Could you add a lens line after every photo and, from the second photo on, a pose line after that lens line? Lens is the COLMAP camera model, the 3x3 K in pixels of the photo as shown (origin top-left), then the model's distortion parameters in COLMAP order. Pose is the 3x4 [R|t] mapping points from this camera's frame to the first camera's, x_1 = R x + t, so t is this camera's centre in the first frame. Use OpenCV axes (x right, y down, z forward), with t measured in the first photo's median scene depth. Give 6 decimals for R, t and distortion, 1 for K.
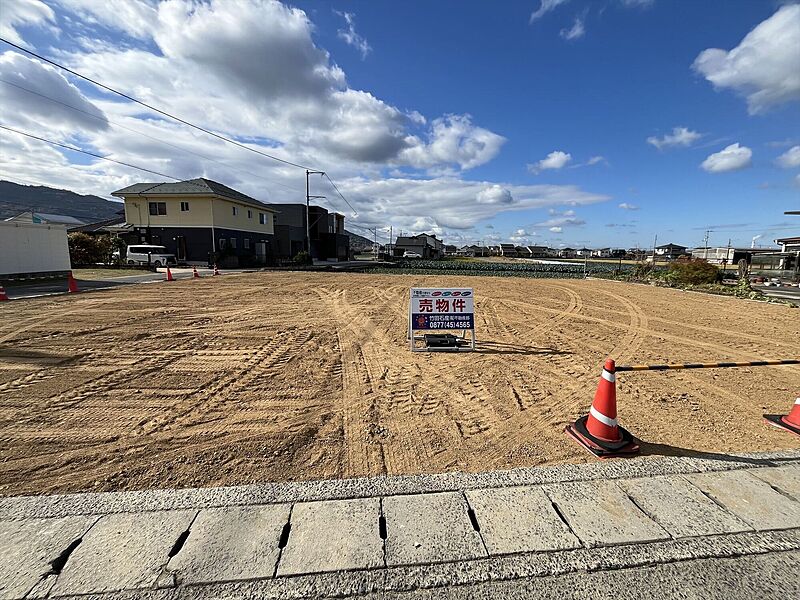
lens RADIAL K [[327.2, 0, 401.6], [0, 327.2, 299.8], [0, 0, 1]] dist [-0.001420, -0.000201]
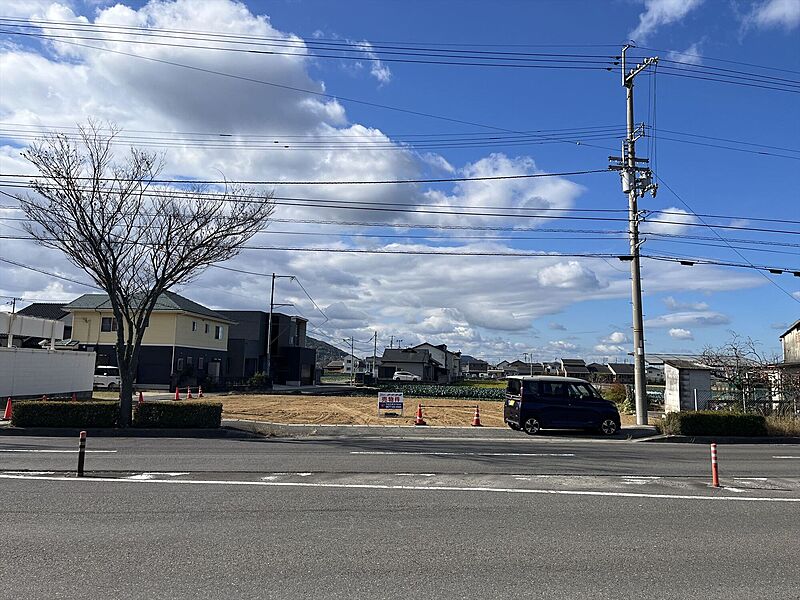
lens RADIAL K [[621.6, 0, 402.5], [0, 621.6, 302.5], [0, 0, 1]] dist [0.084571, -0.008374]
pose [[0.999913, 0.009067, 0.009588, 0.028622], [-0.006375, 0.968061, -0.250635, 0.088454], [-0.011554, 0.250552, 0.968034, -0.684855]]
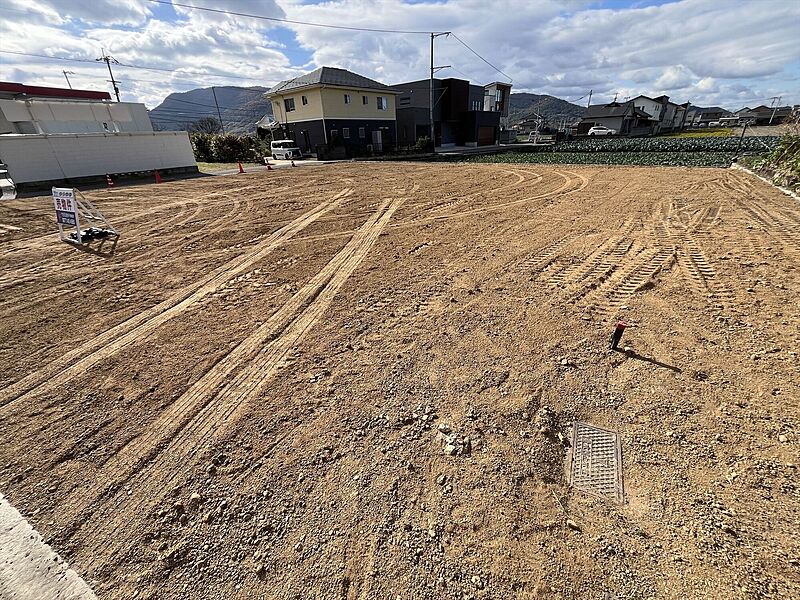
lens RADIAL K [[327.2, 0, 398.2], [0, 327.2, 303.7], [0, 0, 1]] dist [-0.001420, -0.000201]
pose [[0.840604, 0.199330, -0.503639, 0.301312], [-0.021873, 0.941558, 0.336140, -0.011774], [0.541208, -0.271545, 0.795837, 0.091217]]
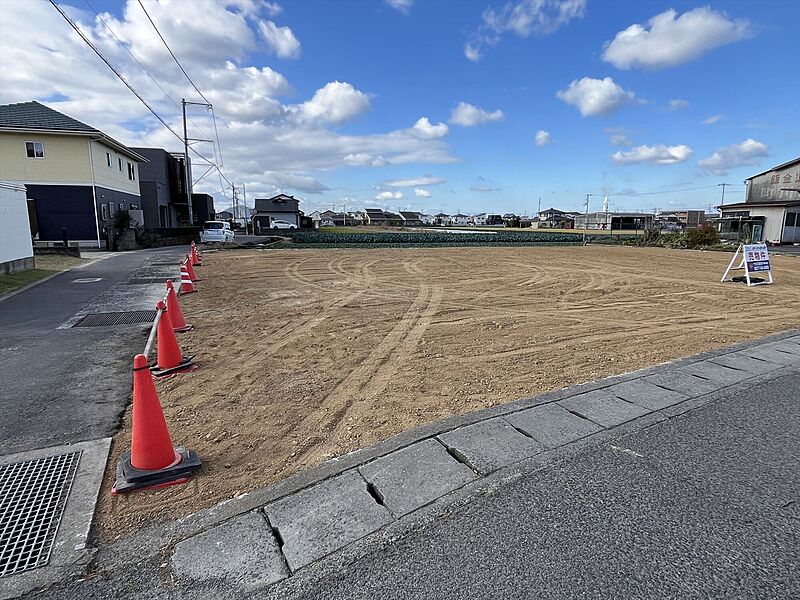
lens RADIAL K [[467.6, 0, 400.7], [0, 467.6, 280.3], [0, 0, 1]] dist [0.011479, 0.002089]
pose [[0.913565, -0.062635, 0.401841, -0.407320], [0.069058, 0.997612, -0.001502, 0.002784], [-0.400788, 0.029123, 0.915708, -0.070207]]
